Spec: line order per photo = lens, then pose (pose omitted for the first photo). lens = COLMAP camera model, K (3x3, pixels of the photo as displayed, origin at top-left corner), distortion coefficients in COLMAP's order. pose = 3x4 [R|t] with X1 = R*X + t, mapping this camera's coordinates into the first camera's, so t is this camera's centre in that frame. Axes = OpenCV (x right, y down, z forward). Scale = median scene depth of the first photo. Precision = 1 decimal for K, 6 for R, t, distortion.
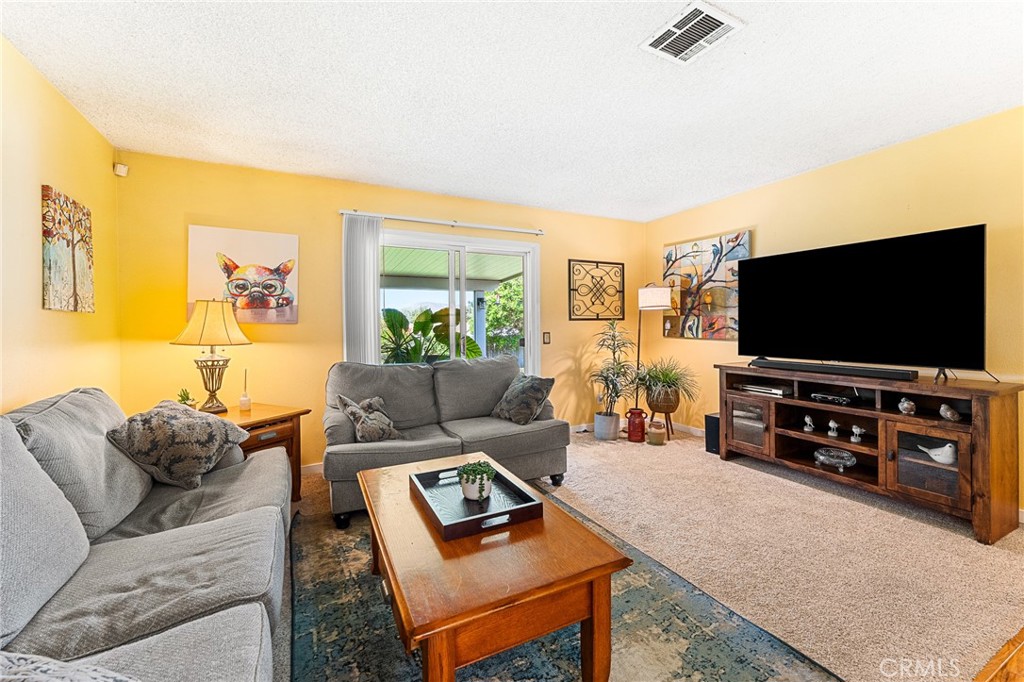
lens RADIAL K [[408.5, 0, 516.1], [0, 408.5, 330.1], [0, 0, 1]] dist [-0.000423, 0.000159]
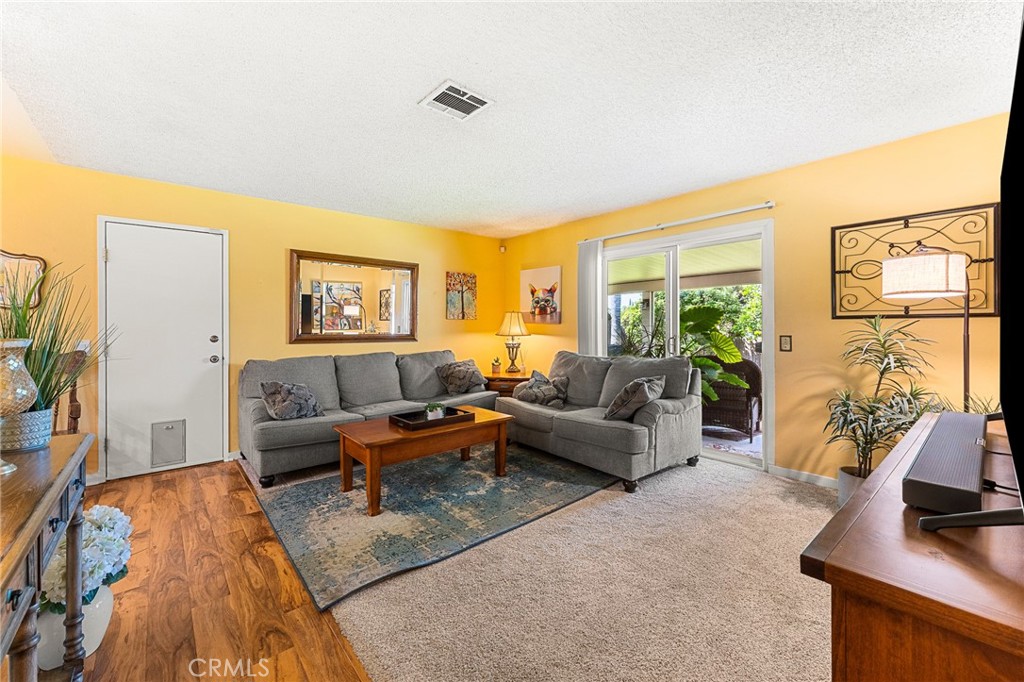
lens RADIAL K [[408.5, 0, 503.5], [0, 408.5, 326.5], [0, 0, 1]] dist [-0.000423, 0.000159]
pose [[0.240665, 0.010112, -0.970555, 0.884466], [-0.008773, 0.999928, 0.008243, -0.016473], [0.970569, 0.006531, 0.240737, 0.432802]]
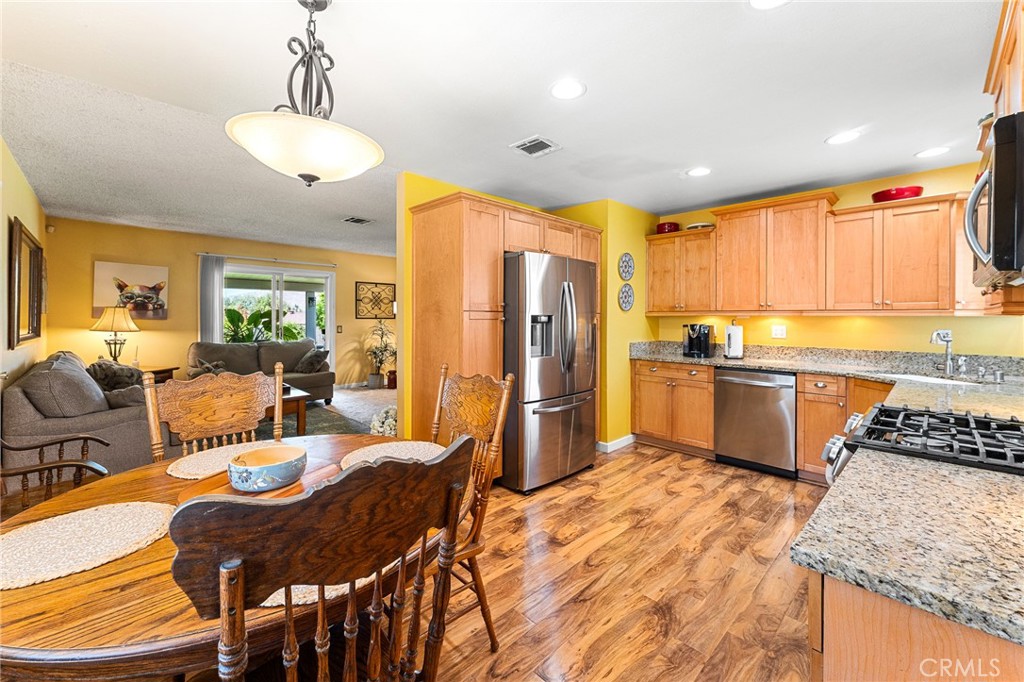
lens RADIAL K [[408.5, 0, 510.4], [0, 408.5, 323.8], [0, 0, 1]] dist [-0.000423, 0.000159]
pose [[0.954101, 0.014212, 0.299147, 0.317641], [-0.016364, 0.999855, 0.004689, -0.028953], [-0.299037, -0.009369, 0.954196, -1.042871]]
